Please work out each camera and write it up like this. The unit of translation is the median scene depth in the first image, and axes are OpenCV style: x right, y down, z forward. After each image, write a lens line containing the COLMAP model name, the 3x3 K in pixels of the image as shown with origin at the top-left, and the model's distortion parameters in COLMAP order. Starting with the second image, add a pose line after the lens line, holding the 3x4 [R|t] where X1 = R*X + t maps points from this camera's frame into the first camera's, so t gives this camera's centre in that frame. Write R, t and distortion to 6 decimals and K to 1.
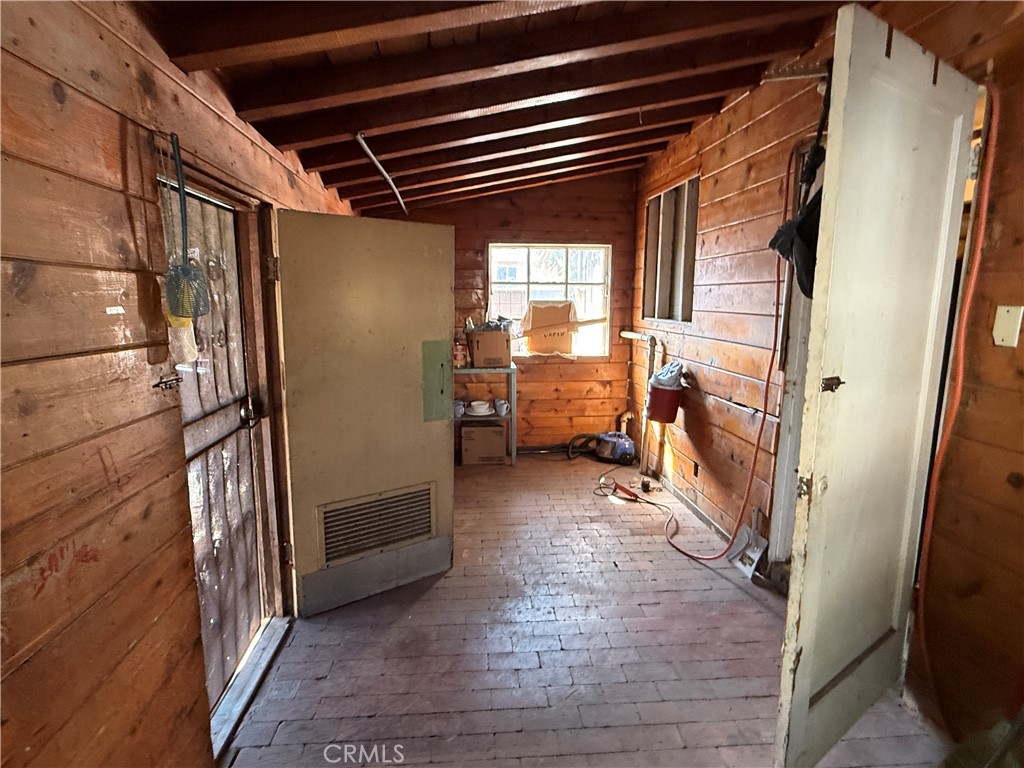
lens RADIAL K [[532.5, 0, 512.0], [0, 532.5, 384.0], [0, 0, 1]] dist [-0.000610, -0.000033]
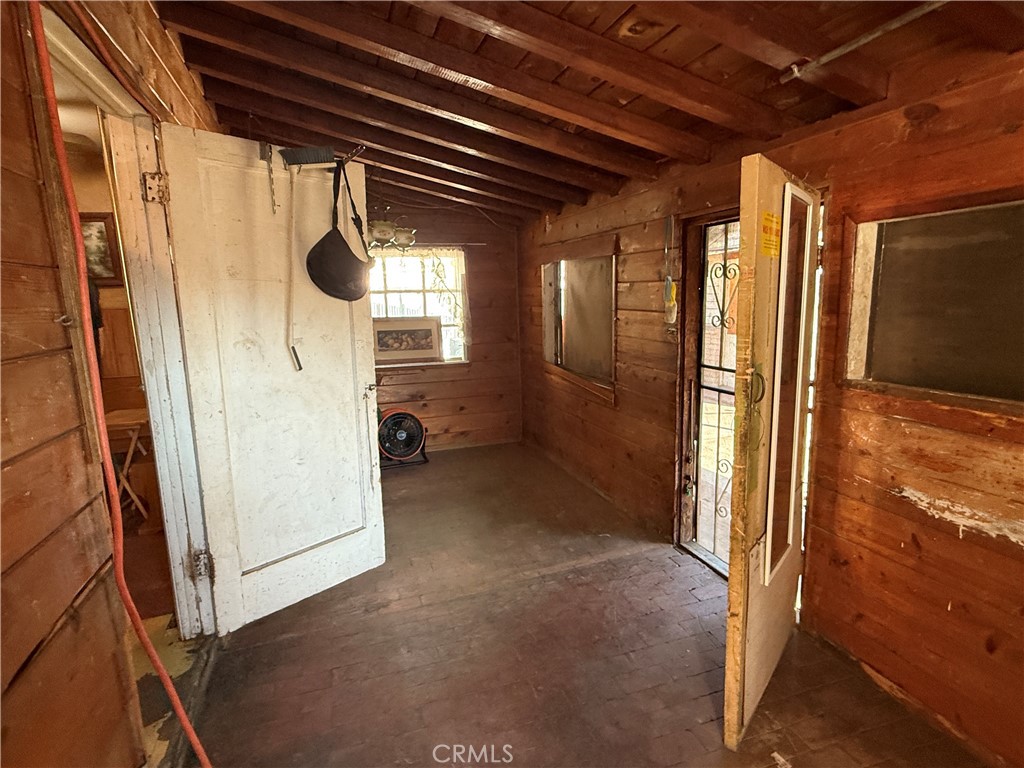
lens RADIAL K [[532.5, 0, 512.0], [0, 532.5, 384.0], [0, 0, 1]] dist [-0.000610, -0.000033]
pose [[-0.973965, 0.053404, -0.220319, 0.514495], [-0.018645, 0.949694, 0.312623, -0.500402], [0.225931, 0.308592, -0.923973, 3.162992]]
